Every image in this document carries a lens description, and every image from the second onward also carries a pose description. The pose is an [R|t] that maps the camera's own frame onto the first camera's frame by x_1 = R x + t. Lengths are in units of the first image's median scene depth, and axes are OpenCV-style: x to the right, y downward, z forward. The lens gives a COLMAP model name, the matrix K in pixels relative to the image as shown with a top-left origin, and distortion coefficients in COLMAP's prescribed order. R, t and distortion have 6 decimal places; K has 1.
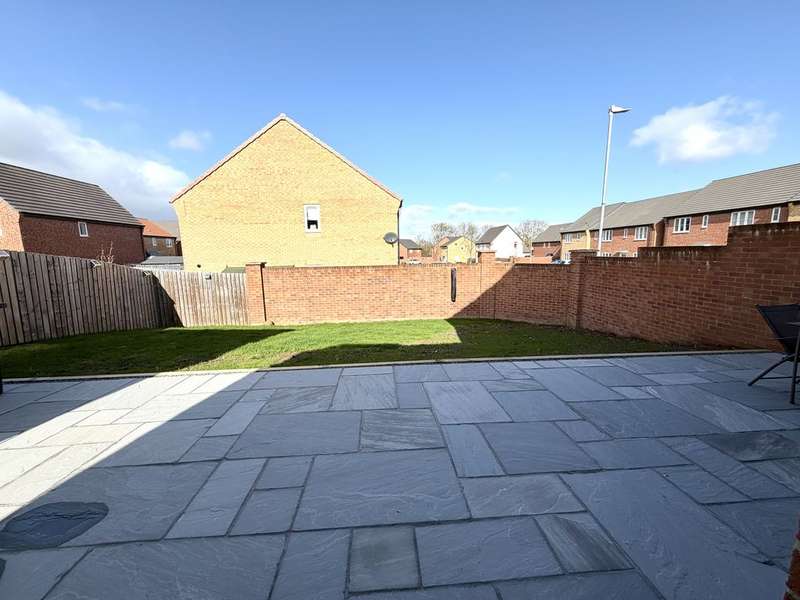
lens RADIAL K [[320.7, 0, 402.0], [0, 320.7, 299.5], [0, 0, 1]] dist [0.000950, -0.000366]
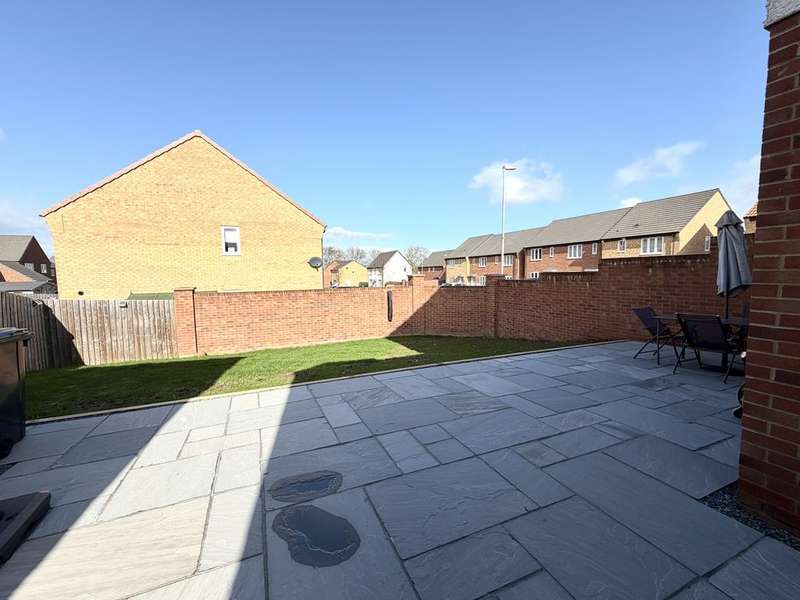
lens RADIAL K [[320.7, 0, 402.9], [0, 320.7, 300.6], [0, 0, 1]] dist [0.000950, -0.000366]
pose [[0.949176, -0.024816, 0.313766, -0.165505], [0.046727, 0.996950, -0.062503, 0.007794], [-0.311258, 0.073988, 0.947441, -0.060149]]
